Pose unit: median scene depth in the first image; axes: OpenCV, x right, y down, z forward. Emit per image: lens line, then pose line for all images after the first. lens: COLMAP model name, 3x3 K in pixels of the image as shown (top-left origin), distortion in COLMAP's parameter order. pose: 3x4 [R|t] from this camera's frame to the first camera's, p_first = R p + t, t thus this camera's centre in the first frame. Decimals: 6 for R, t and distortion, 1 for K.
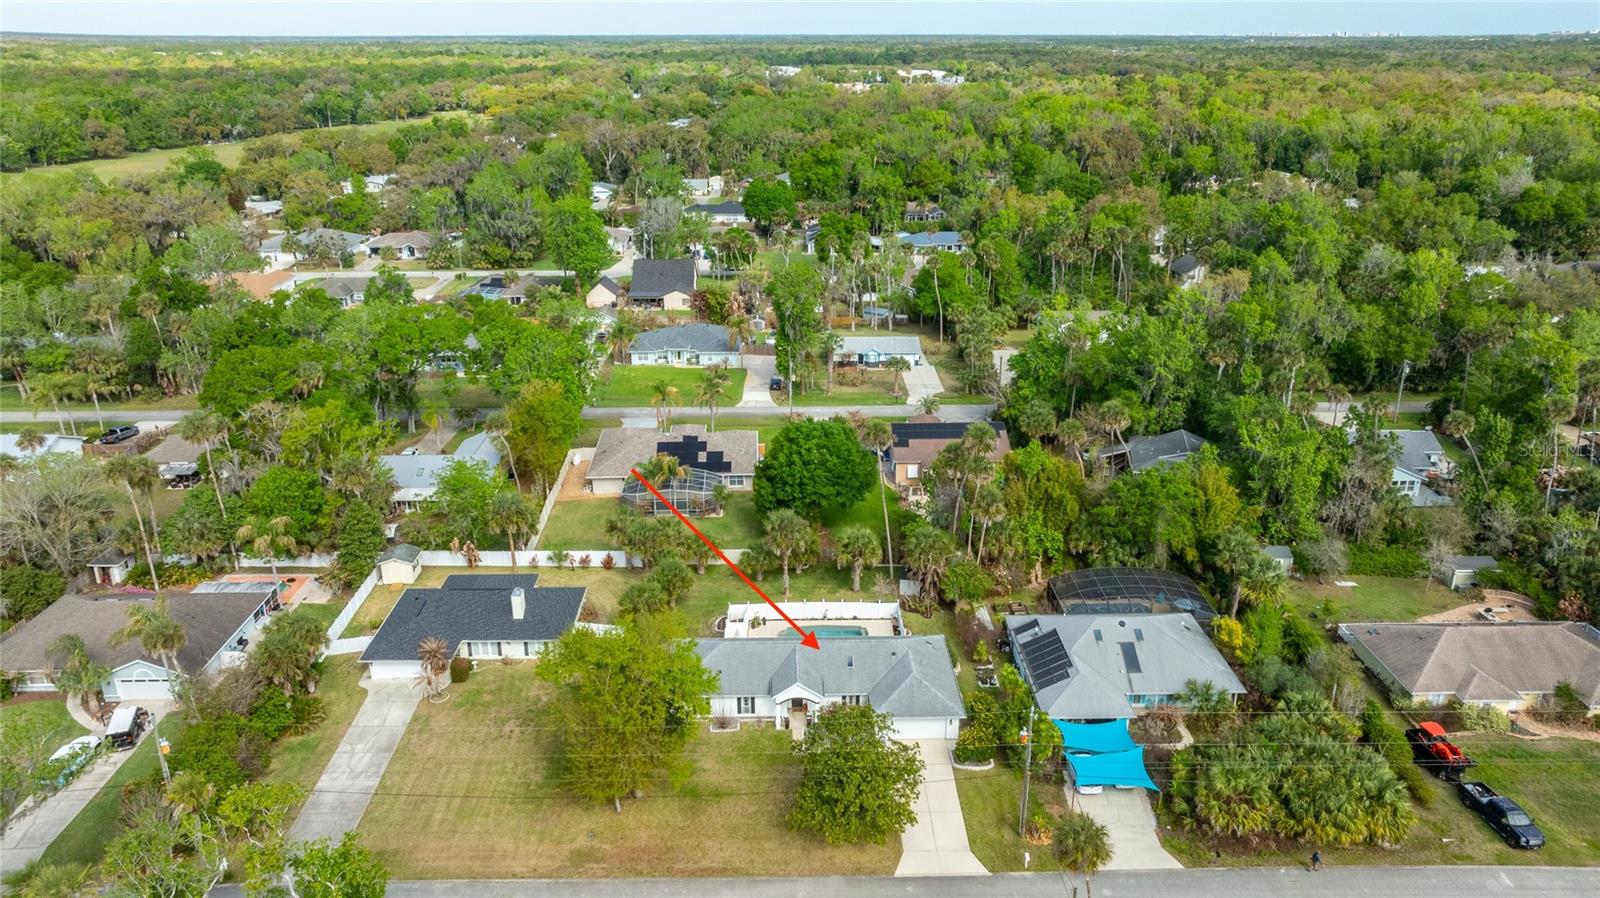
lens RADIAL K [[1080.0, 0, 800.0], [0, 1080.0, 449.0], [0, 0, 1]] dist [0.002348, 0.000809]
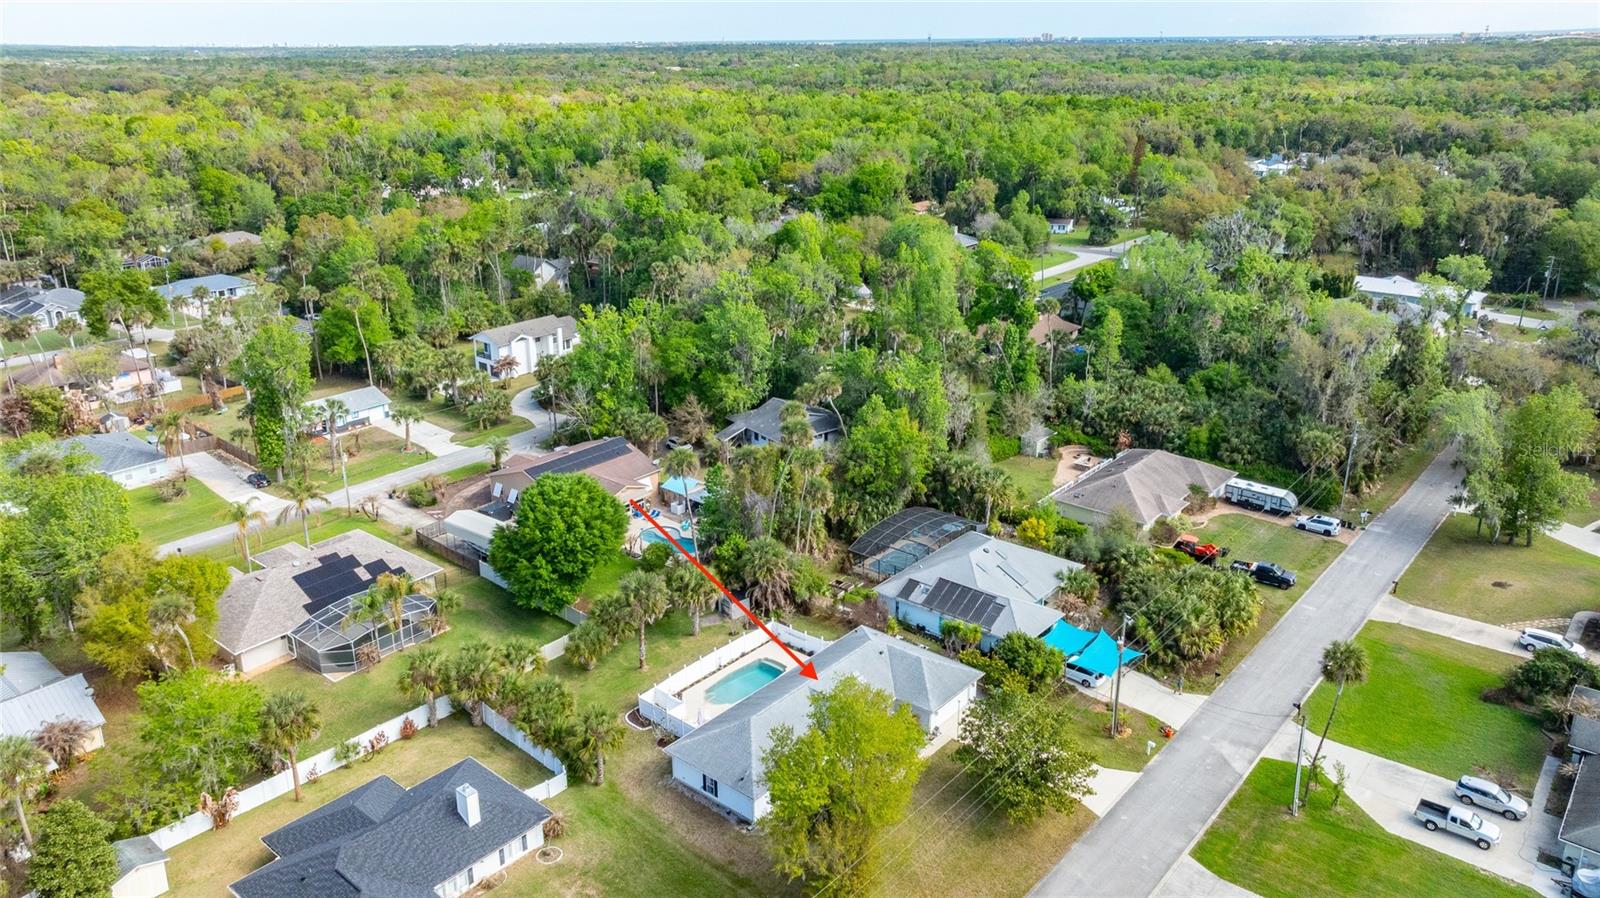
lens RADIAL K [[1080.0, 0, 800.0], [0, 1080.0, 449.0], [0, 0, 1]] dist [0.002348, 0.000809]
pose [[0.687634, -0.268110, 0.674742, -0.462544], [0.274023, 0.956428, 0.100780, -0.087588], [-0.672362, 0.115595, 0.731141, 0.241421]]
